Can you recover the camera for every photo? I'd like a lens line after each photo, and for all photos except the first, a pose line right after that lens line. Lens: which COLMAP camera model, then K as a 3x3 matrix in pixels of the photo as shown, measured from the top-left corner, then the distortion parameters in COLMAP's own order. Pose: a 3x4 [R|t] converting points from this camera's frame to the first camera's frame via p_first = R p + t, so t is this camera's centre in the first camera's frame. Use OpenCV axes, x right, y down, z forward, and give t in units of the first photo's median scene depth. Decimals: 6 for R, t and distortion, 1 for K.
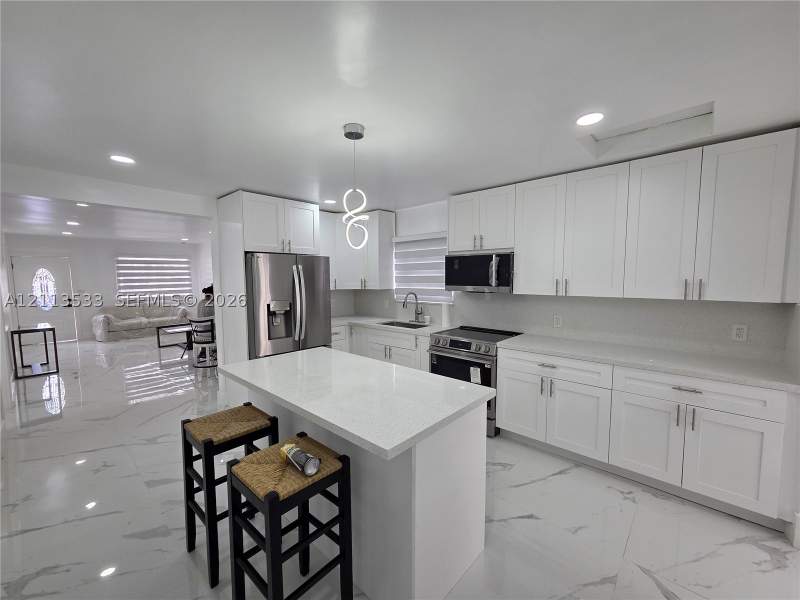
lens RADIAL K [[327.0, 0, 407.2], [0, 327.0, 302.8], [0, 0, 1]] dist [0.001307, -0.000163]
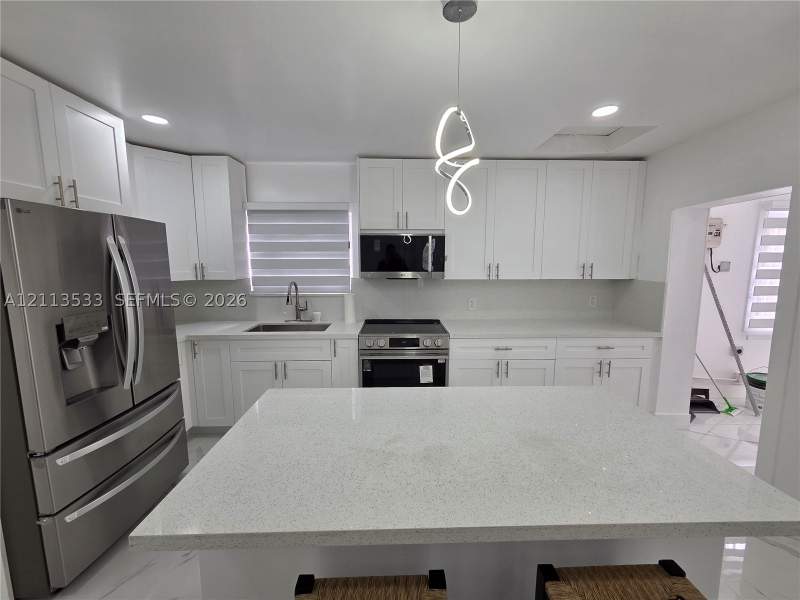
lens RADIAL K [[327.0, 0, 403.8], [0, 327.0, 301.5], [0, 0, 1]] dist [0.001307, -0.000163]
pose [[0.722913, -0.082687, 0.685973, -0.384581], [0.051093, 0.996493, 0.066272, -0.030583], [-0.689047, -0.012861, 0.724603, 0.376276]]
